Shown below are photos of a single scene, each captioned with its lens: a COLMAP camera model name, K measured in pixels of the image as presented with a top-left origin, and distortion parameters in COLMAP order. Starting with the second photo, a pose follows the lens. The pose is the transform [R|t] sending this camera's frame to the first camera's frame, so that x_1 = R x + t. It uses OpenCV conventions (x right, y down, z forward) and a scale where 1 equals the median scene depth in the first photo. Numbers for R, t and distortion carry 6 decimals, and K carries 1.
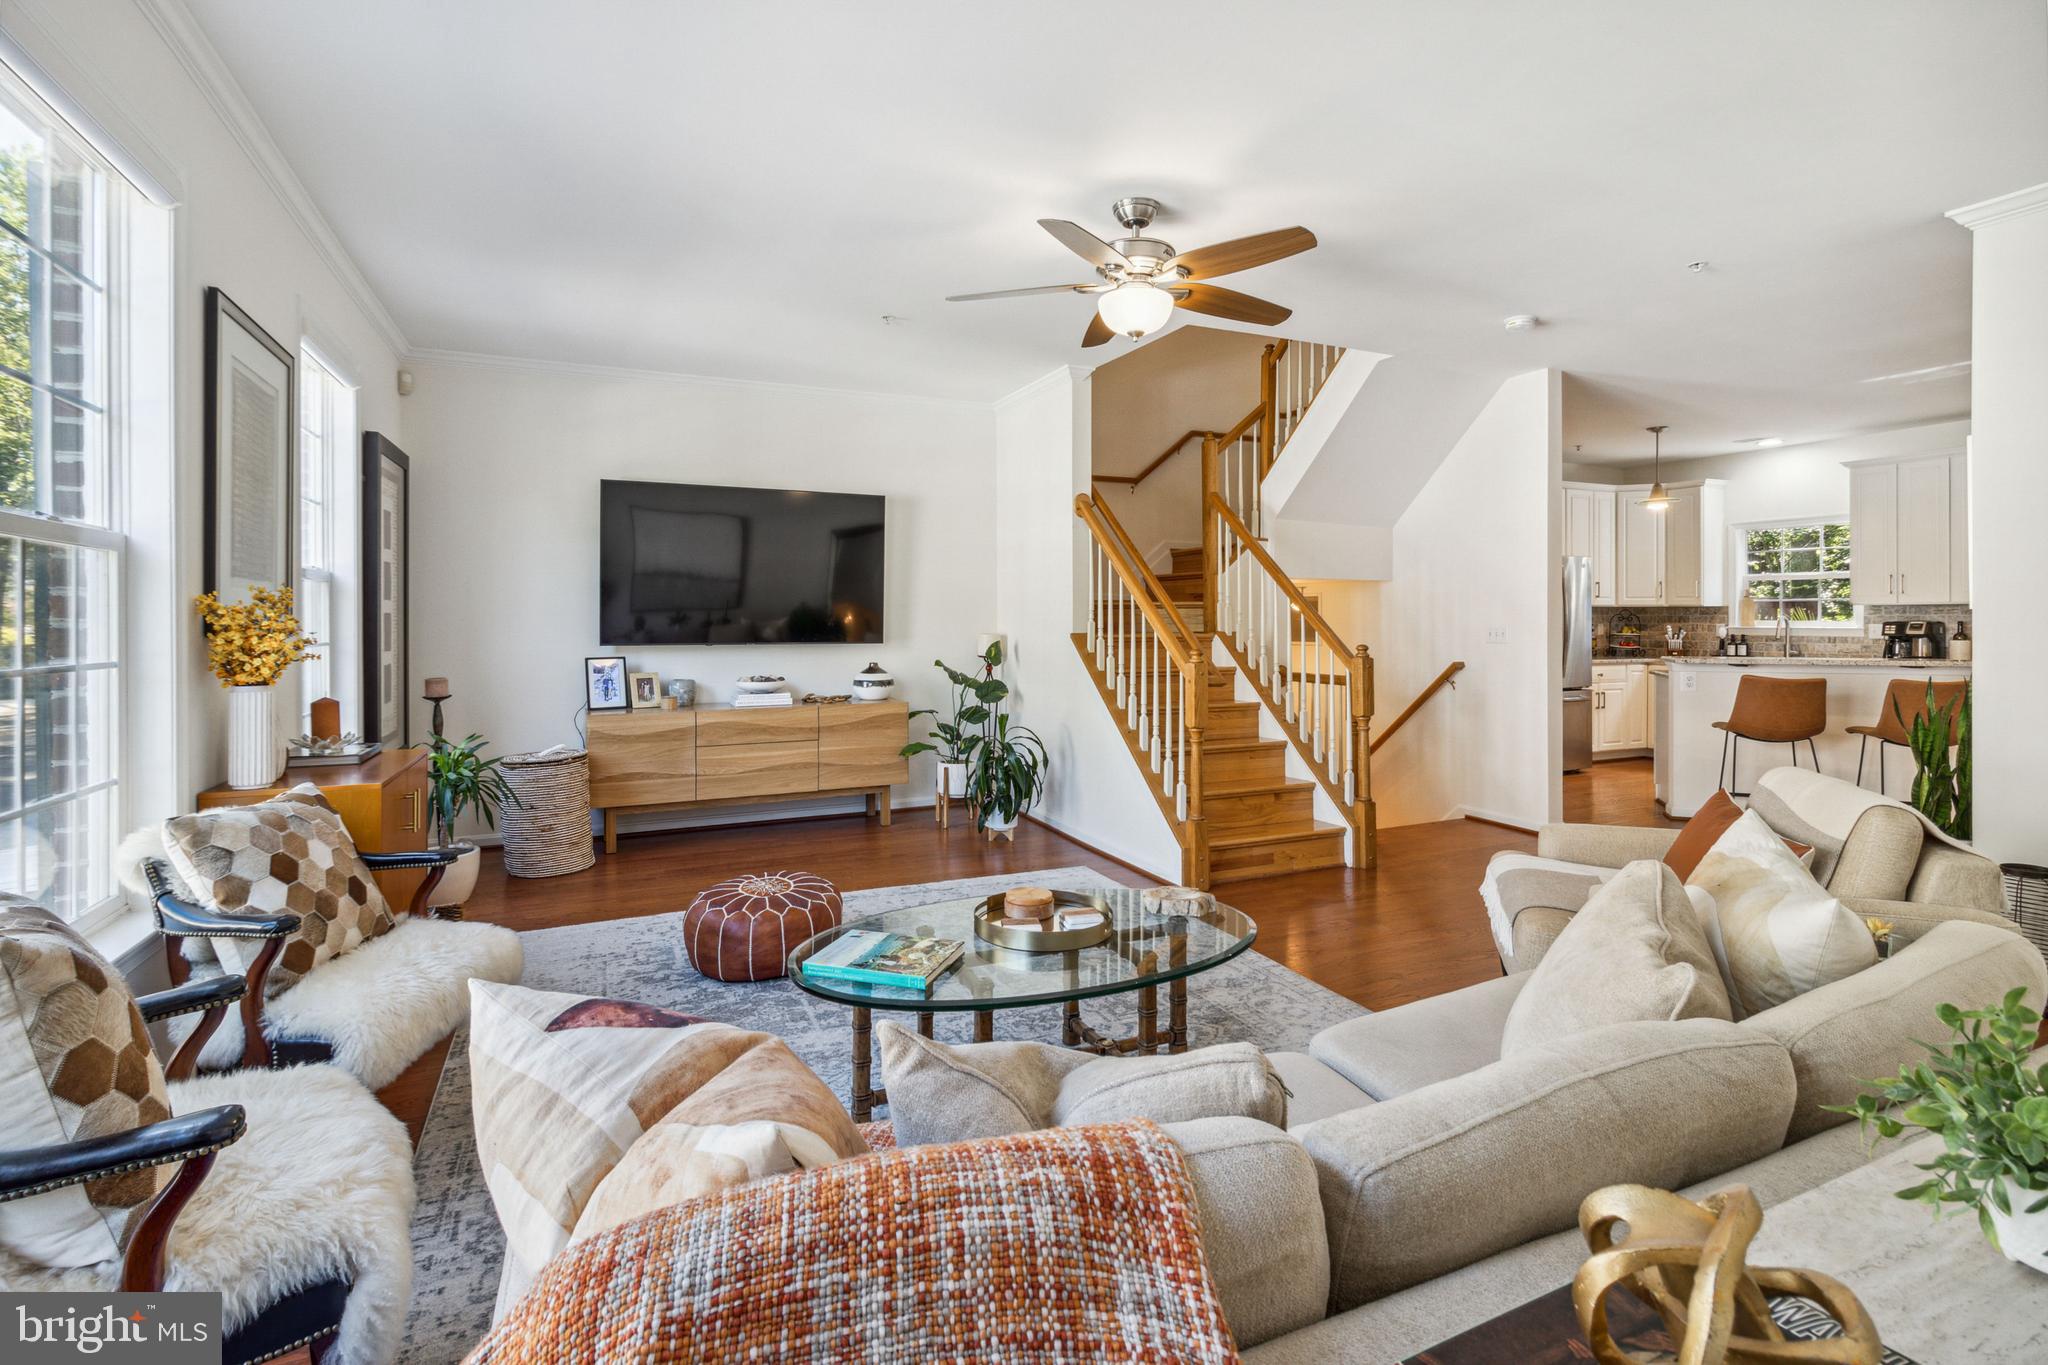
lens RADIAL K [[955.5, 0, 1019.2], [0, 955.5, 619.8], [0, 0, 1]] dist [0.003024, -0.001473]
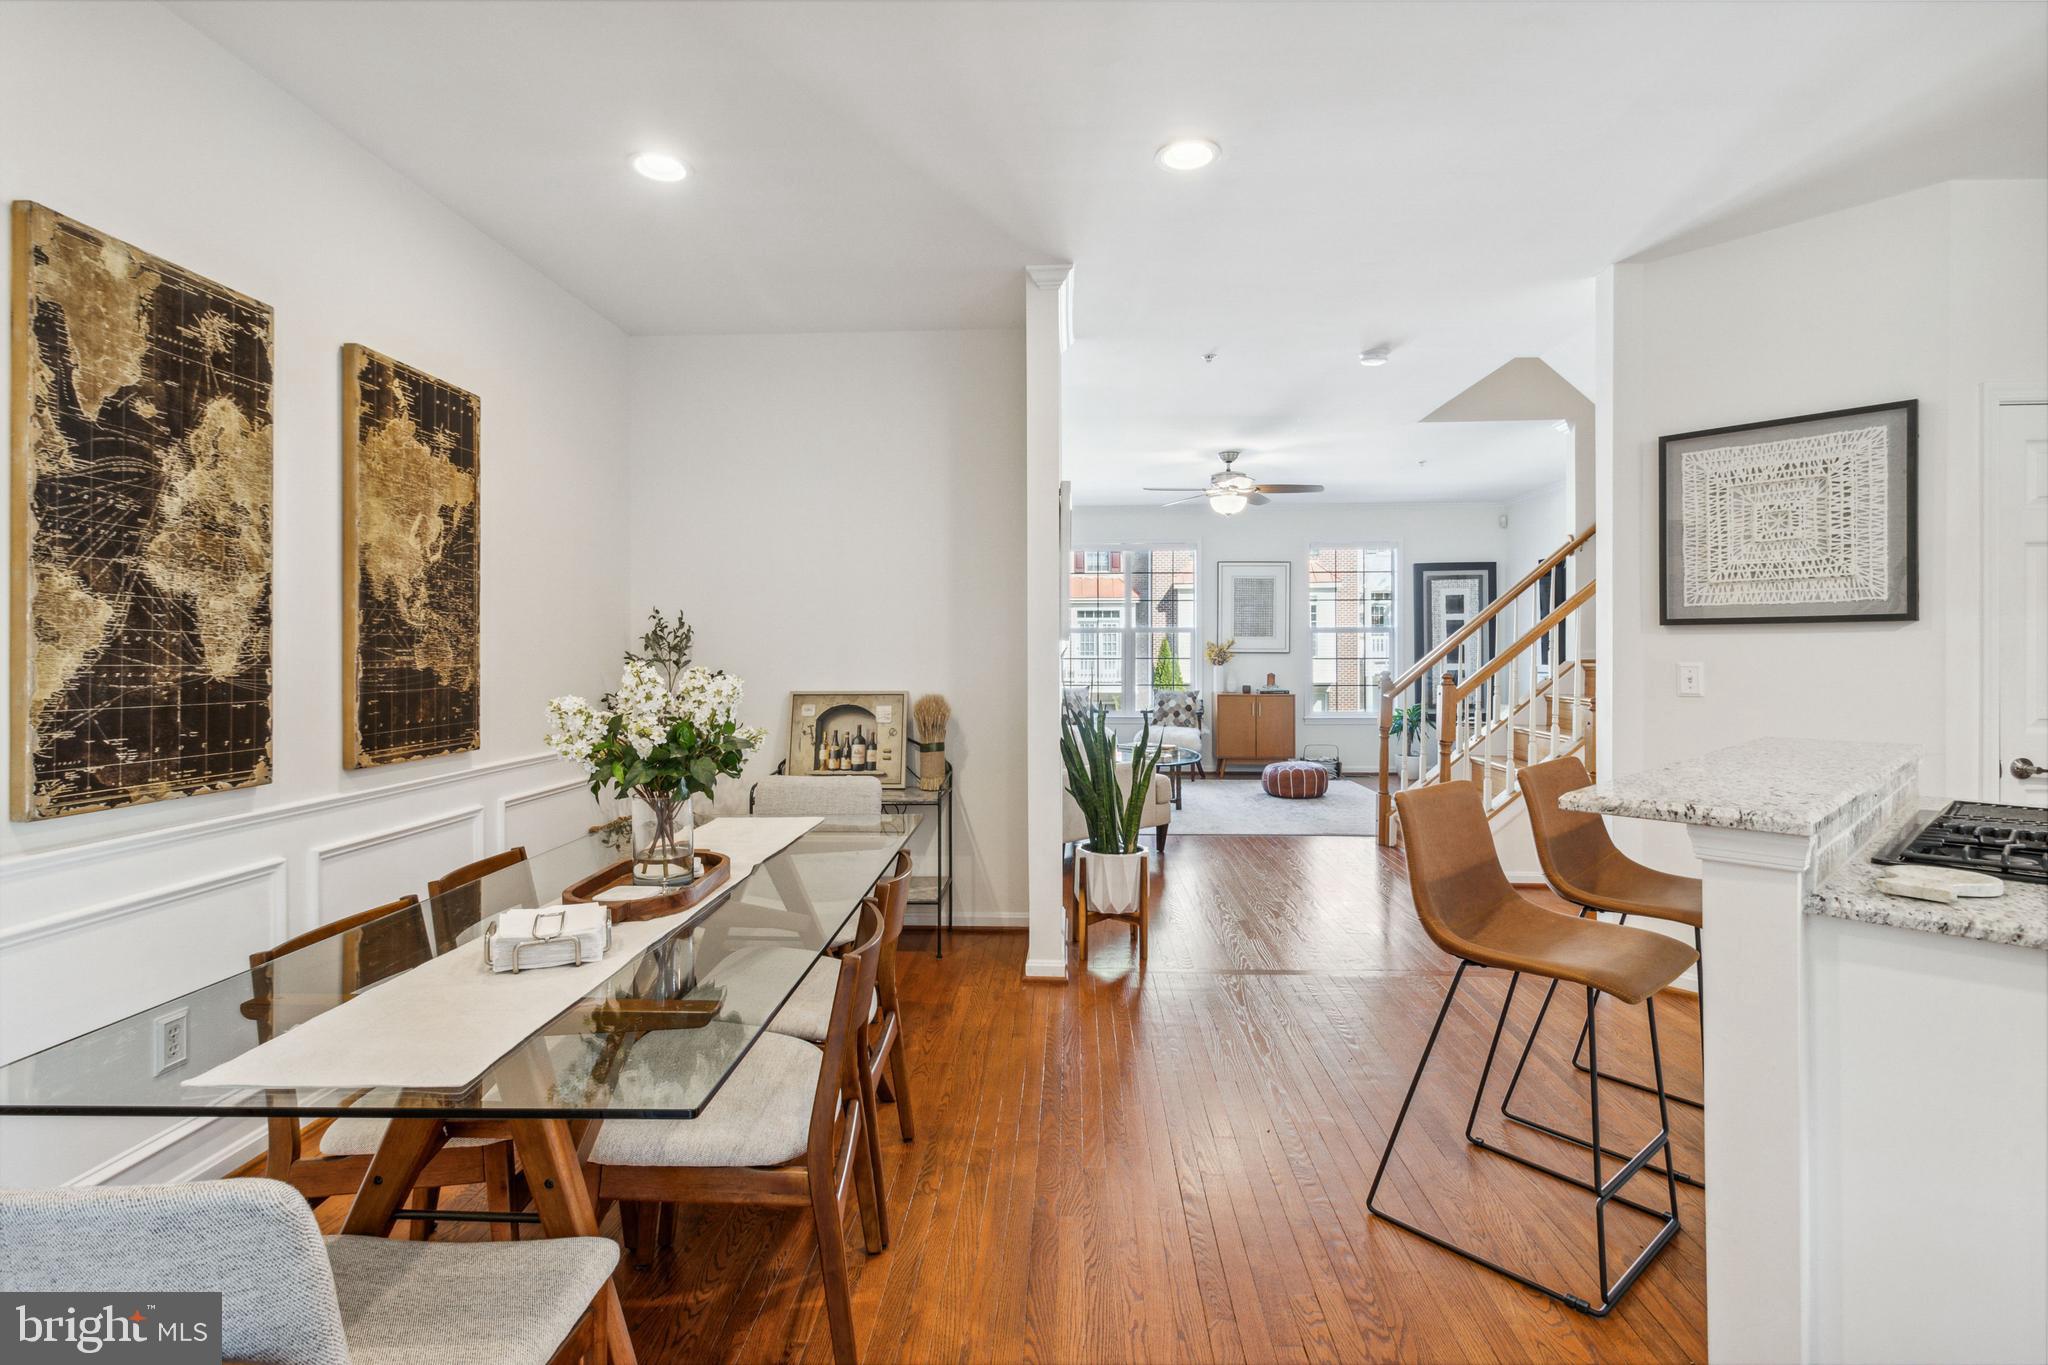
lens RADIAL K [[955.5, 0, 1031.9], [0, 955.5, 652.9], [0, 0, 1]] dist [0.003024, -0.001473]
pose [[-0.454776, 0.006002, -0.890585, 1.053429], [0.001427, 0.999981, 0.006011, -0.002855], [0.890605, 0.001463, -0.454776, 0.745975]]
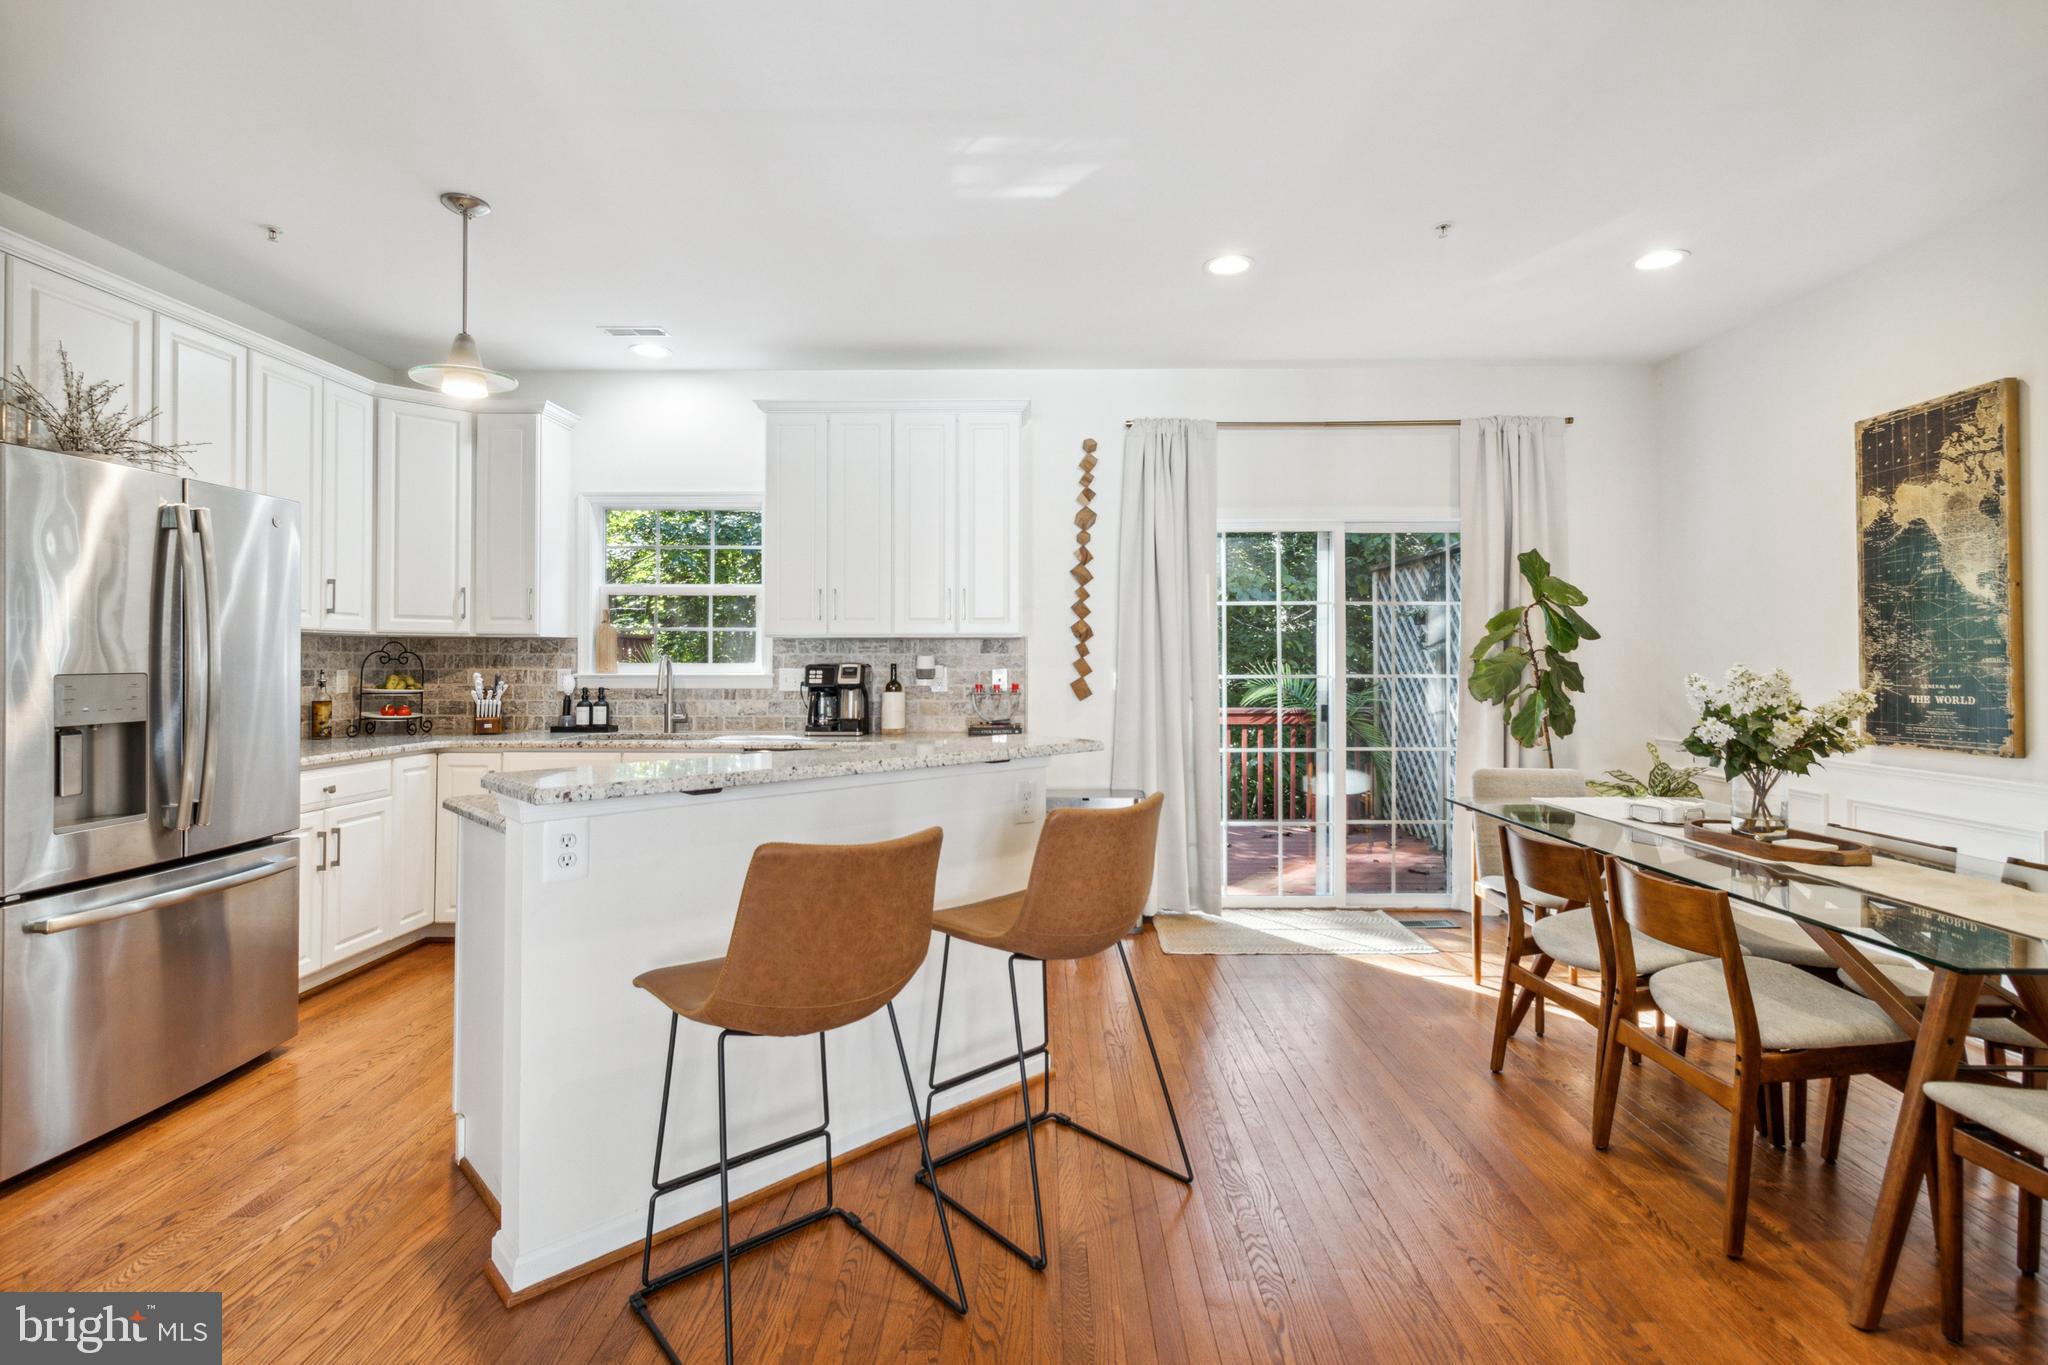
lens RADIAL K [[955.5, 0, 1029.6], [0, 955.5, 652.0], [0, 0, 1]] dist [0.003024, -0.001473]
pose [[0.426893, 0.009294, 0.904254, 0.407060], [0.001278, 0.999940, -0.010881, 0.000814], [-0.904301, 0.005801, 0.426856, 0.611624]]
